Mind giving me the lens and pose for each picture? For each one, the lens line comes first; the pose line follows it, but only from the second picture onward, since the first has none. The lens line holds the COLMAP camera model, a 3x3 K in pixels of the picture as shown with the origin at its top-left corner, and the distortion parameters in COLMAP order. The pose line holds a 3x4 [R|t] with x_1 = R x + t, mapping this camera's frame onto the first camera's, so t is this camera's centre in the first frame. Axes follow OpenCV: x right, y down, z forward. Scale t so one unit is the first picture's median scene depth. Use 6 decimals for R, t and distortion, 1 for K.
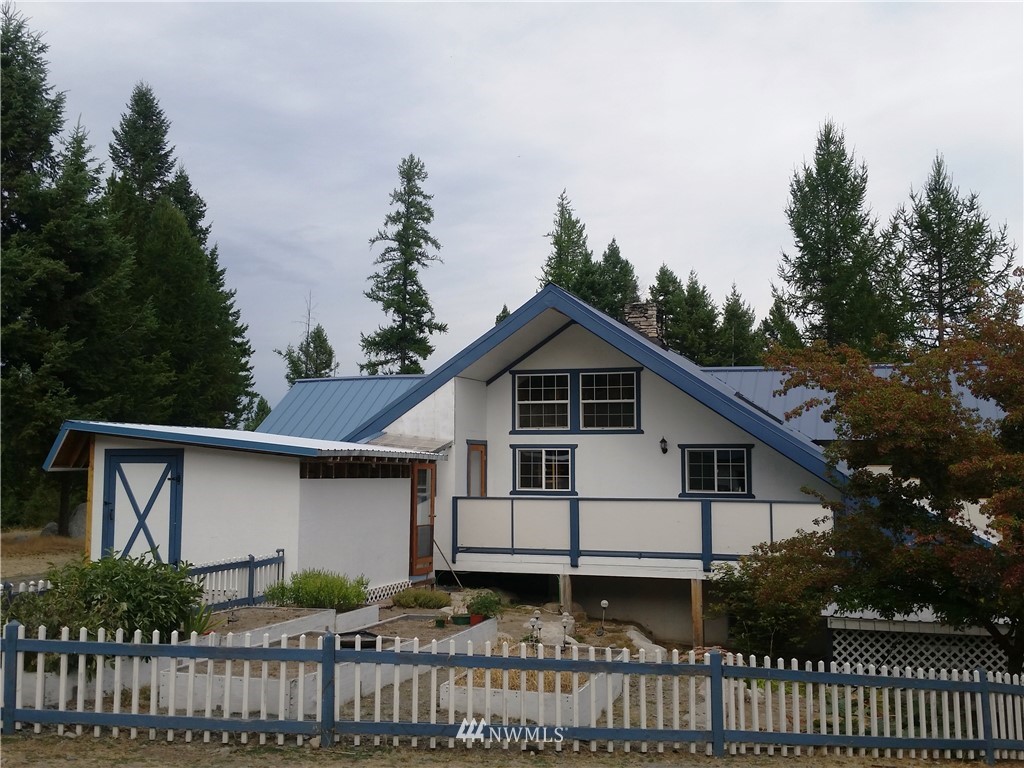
lens RADIAL K [[1105.9, 0, 511.7], [0, 1105.9, 378.7], [0, 0, 1]] dist [0.069160, 0.000000]
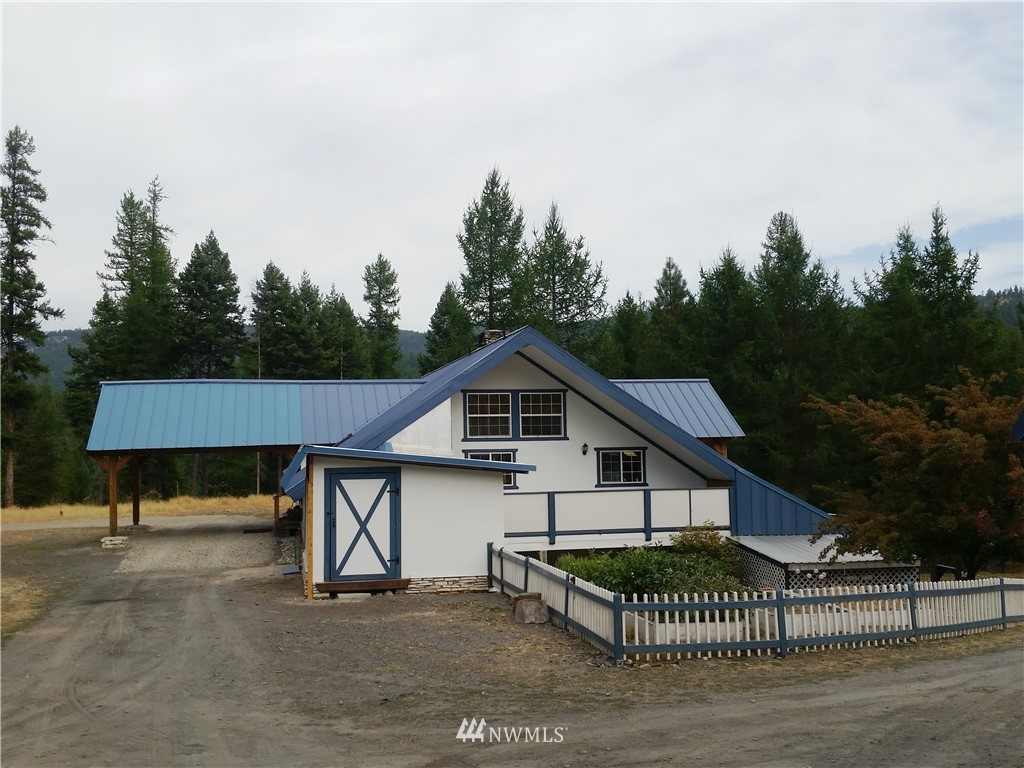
lens RADIAL K [[1105.9, 0, 515.0], [0, 1105.9, 386.0], [0, 0, 1]] dist [0.069160, 0.000000]
pose [[0.851272, 0.008823, 0.524651, -0.635629], [-0.025065, 0.999401, 0.023863, -0.044964], [-0.524126, -0.033464, 0.850983, -0.082532]]
